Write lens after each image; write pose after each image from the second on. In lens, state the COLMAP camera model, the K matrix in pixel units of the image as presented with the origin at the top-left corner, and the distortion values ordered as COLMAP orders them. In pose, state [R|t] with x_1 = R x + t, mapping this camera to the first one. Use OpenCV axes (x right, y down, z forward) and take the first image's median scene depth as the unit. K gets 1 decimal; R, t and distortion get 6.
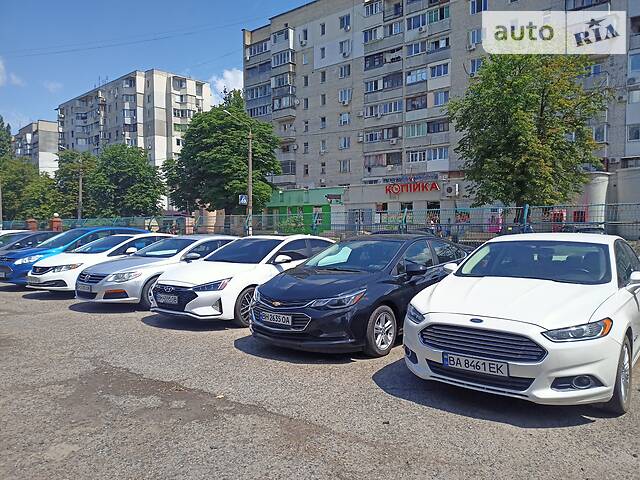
lens RADIAL K [[477.4, 0, 320.0], [0, 477.4, 240.0], [0, 0, 1]] dist [0.055031, -0.058373]
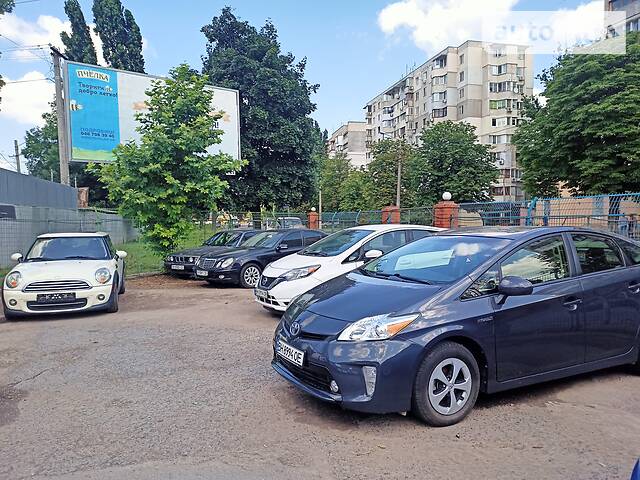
lens RADIAL K [[477.4, 0, 320.0], [0, 477.4, 240.0], [0, 0, 1]] dist [0.055031, -0.058373]
pose [[0.841256, 0.017252, -0.540361, -0.133669], [-0.012435, 0.999844, 0.012563, -0.002987], [0.540494, -0.003849, 0.841339, 0.172236]]
